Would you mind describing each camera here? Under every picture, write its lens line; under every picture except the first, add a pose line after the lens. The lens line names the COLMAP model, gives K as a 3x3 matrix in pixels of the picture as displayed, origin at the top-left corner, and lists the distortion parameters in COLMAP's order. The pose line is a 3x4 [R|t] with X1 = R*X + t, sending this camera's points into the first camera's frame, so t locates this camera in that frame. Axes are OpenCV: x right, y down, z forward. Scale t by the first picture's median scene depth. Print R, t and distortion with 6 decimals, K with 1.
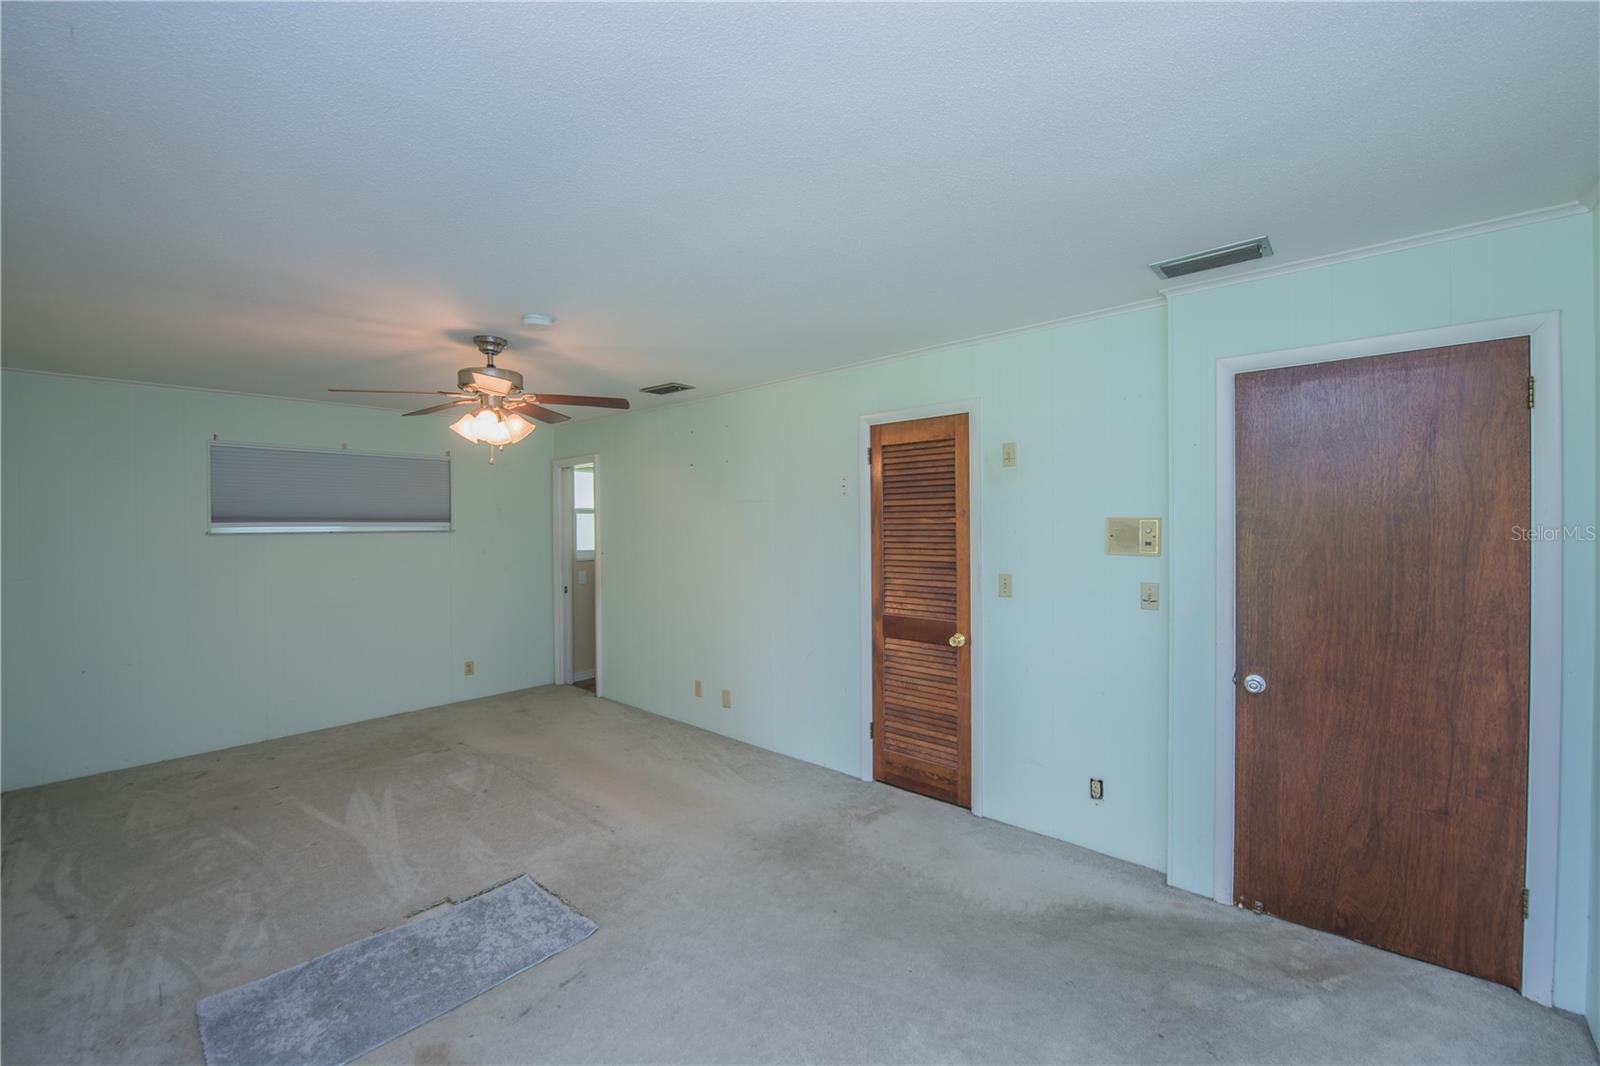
lens RADIAL K [[648.1, 0, 800.2], [0, 648.1, 535.2], [0, 0, 1]] dist [-0.008884, -0.000621]
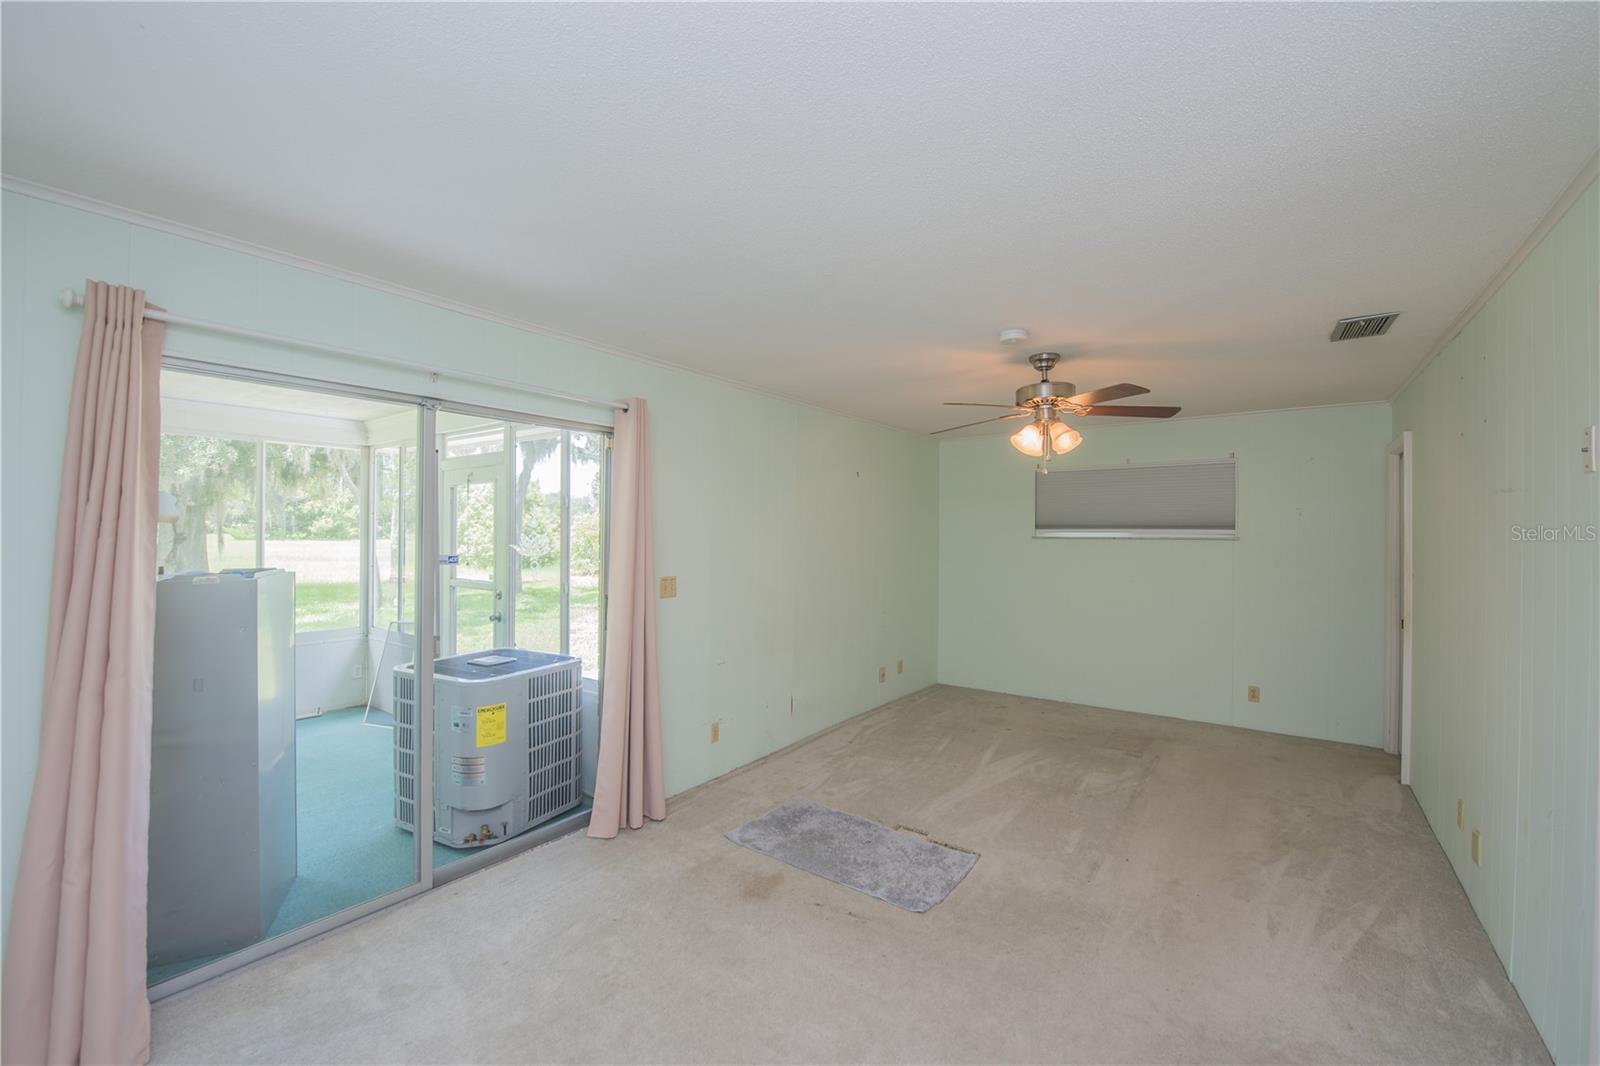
lens RADIAL K [[648.1, 0, 802.8], [0, 648.1, 529.6], [0, 0, 1]] dist [-0.008884, -0.000621]
pose [[0.081984, 0.000804, -0.996633, 0.482900], [-0.020663, 0.999786, -0.000893, -0.009100], [0.996419, 0.020667, 0.081983, 0.466436]]
